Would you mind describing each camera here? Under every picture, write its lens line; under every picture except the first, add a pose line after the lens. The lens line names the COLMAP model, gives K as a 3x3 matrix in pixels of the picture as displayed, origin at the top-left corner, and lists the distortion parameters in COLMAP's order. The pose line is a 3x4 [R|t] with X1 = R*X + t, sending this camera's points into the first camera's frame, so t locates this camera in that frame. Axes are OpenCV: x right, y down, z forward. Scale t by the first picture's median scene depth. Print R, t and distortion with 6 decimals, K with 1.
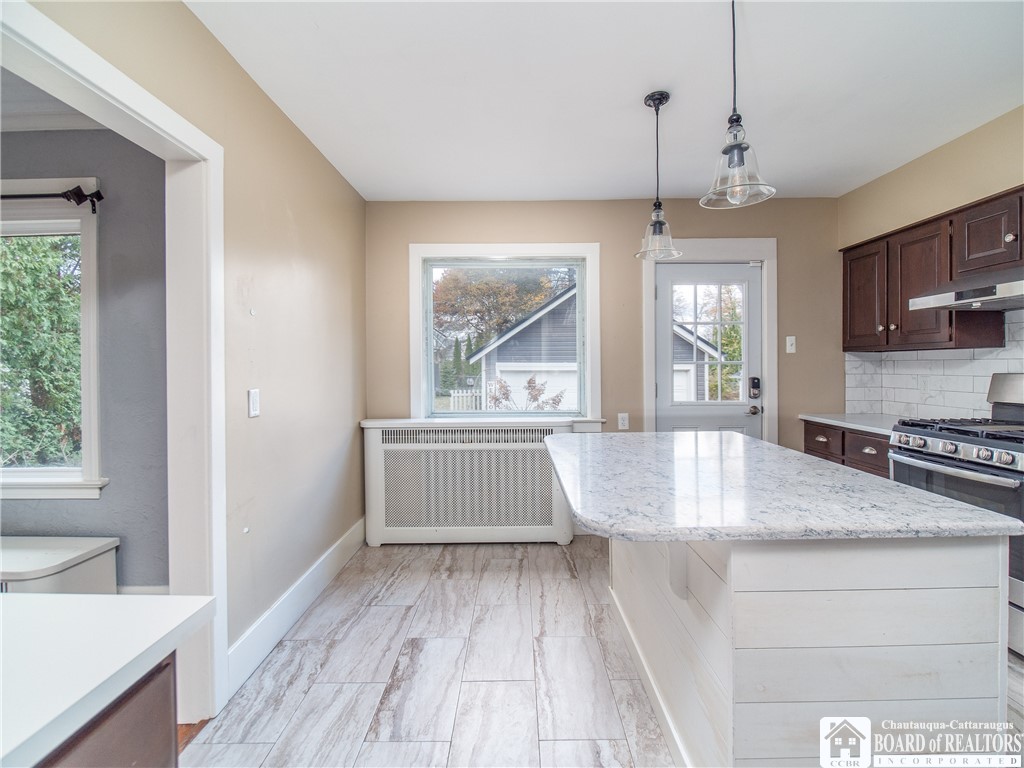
lens RADIAL K [[463.8, 0, 512.8], [0, 463.8, 365.0], [0, 0, 1]] dist [-0.020804, 0.000500]
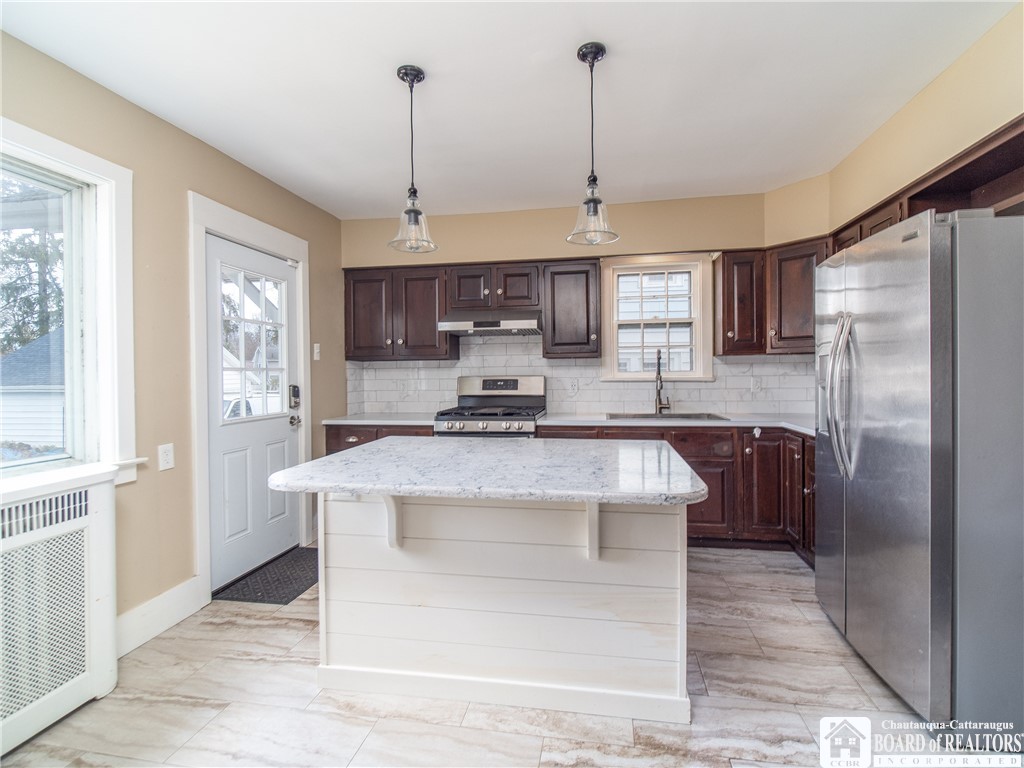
lens RADIAL K [[483.2, 0, 513.9], [0, 483.2, 377.1], [0, 0, 1]] dist [0.000956, -0.000592]
pose [[0.159750, -0.006842, 0.987134, -0.373903], [0.007787, 0.999954, 0.005671, 0.008518], [-0.987127, 0.006781, 0.159796, 0.410252]]
